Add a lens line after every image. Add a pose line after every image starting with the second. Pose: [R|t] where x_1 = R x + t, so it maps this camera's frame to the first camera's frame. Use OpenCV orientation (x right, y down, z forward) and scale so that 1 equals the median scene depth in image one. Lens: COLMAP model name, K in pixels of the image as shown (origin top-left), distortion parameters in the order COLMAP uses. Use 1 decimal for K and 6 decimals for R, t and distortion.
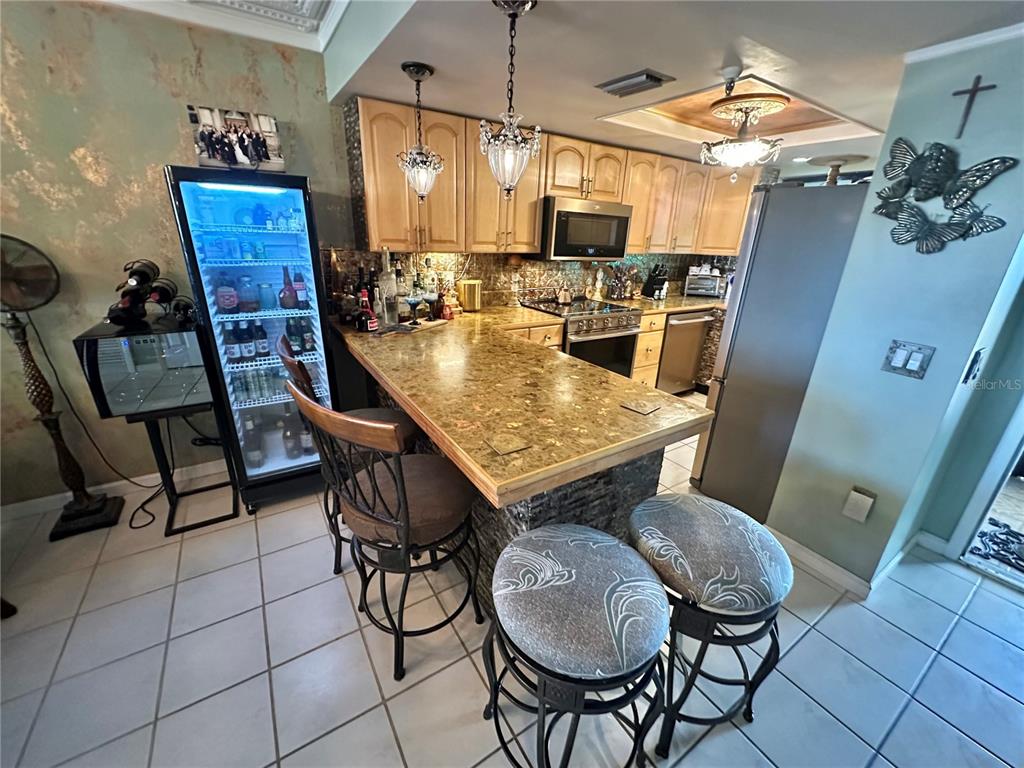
lens RADIAL K [[409.5, 0, 512.0], [0, 409.5, 384.0], [0, 0, 1]] dist [0.000171, -0.000611]
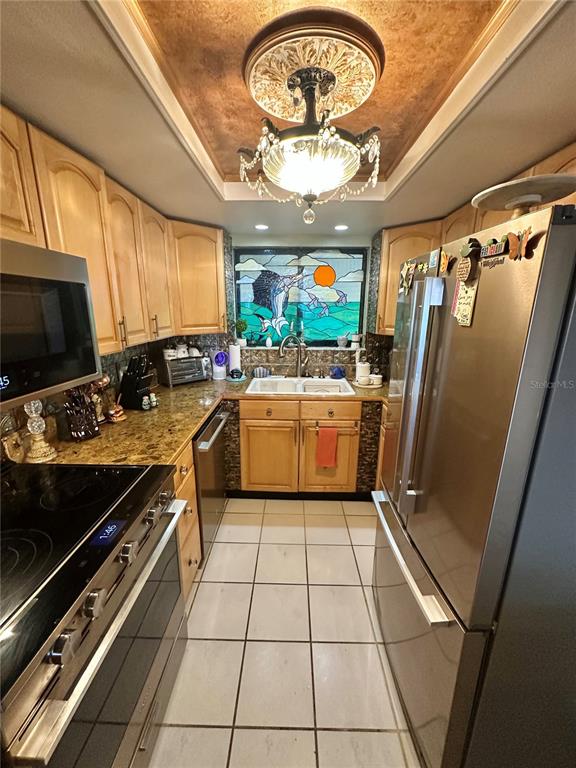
lens RADIAL K [[307.1, 0, 288.0], [0, 307.1, 384.0], [0, 0, 1]] dist [0.000171, -0.000611]
pose [[0.556019, -0.233826, 0.797601, 0.180168], [0.299428, 0.951532, 0.070217, -0.388909], [-0.775362, 0.199782, 0.599084, 0.967123]]
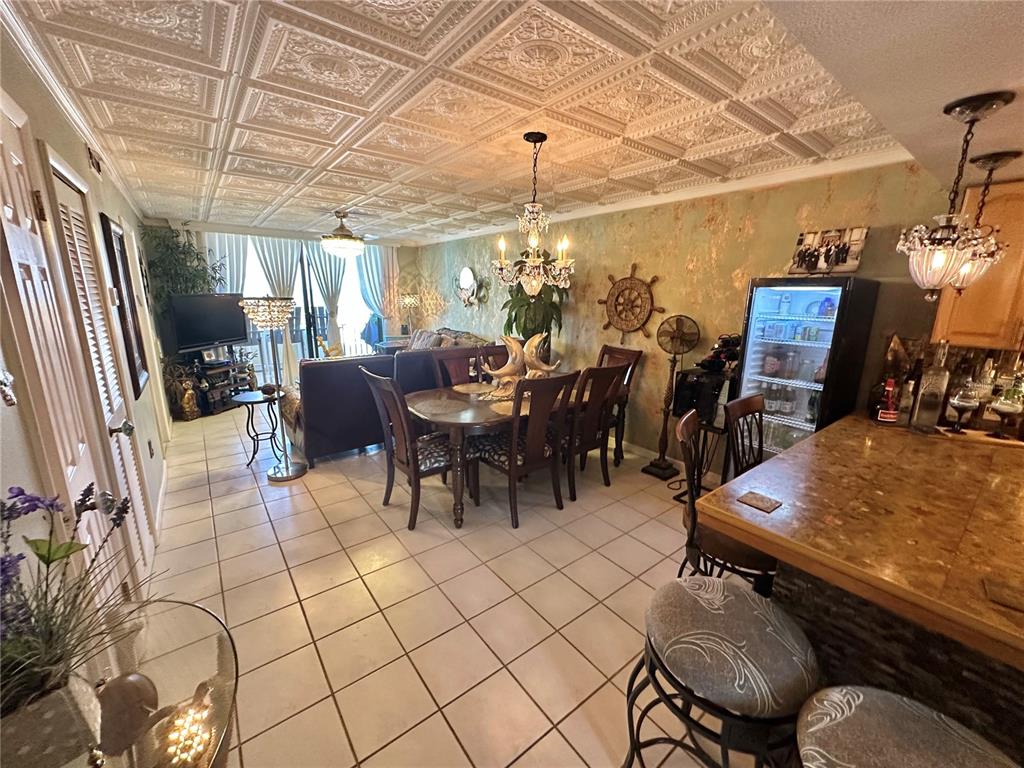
lens RADIAL K [[409.5, 0, 512.0], [0, 409.5, 384.0], [0, 0, 1]] dist [0.000171, -0.000611]
pose [[0.088036, 0.189488, -0.977928, 0.526898], [-0.357687, 0.922278, 0.146505, -0.043785], [0.929682, 0.336895, 0.148971, 0.030183]]
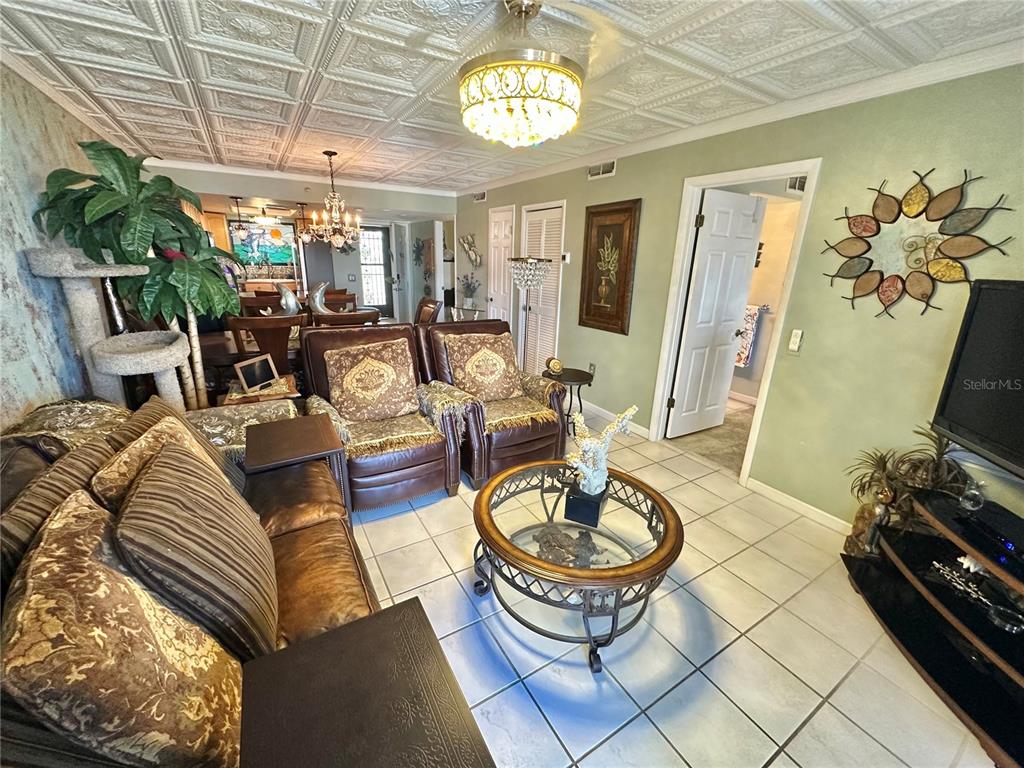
lens RADIAL K [[409.5, 0, 512.0], [0, 409.5, 384.0], [0, 0, 1]] dist [0.000171, -0.000611]
pose [[0.022512, -0.332455, 0.942850, -2.750627], [0.319793, 0.895934, 0.308277, 0.122673], [-0.947220, 0.294577, 0.126486, -0.698874]]
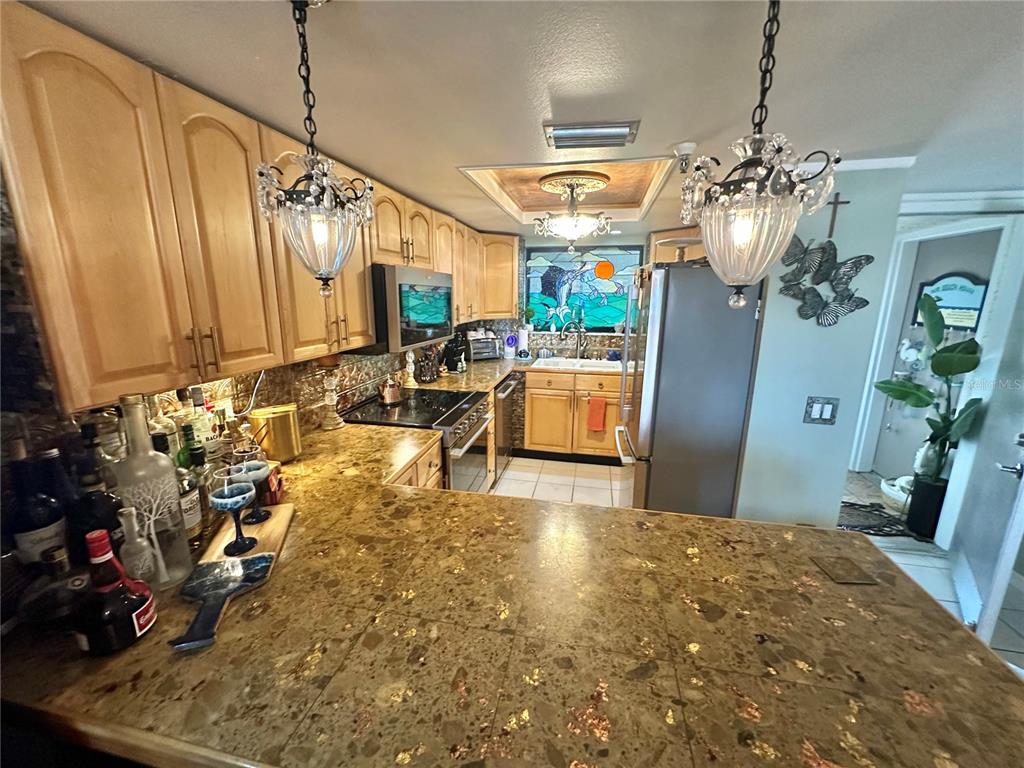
lens RADIAL K [[409.5, 0, 512.0], [0, 409.5, 384.0], [0, 0, 1]] dist [0.000171, -0.000611]
pose [[0.699446, -0.186469, 0.689931, -0.342437], [0.264904, 0.964242, -0.007949, -0.264836], [-0.663779, 0.188325, 0.723831, 0.523056]]
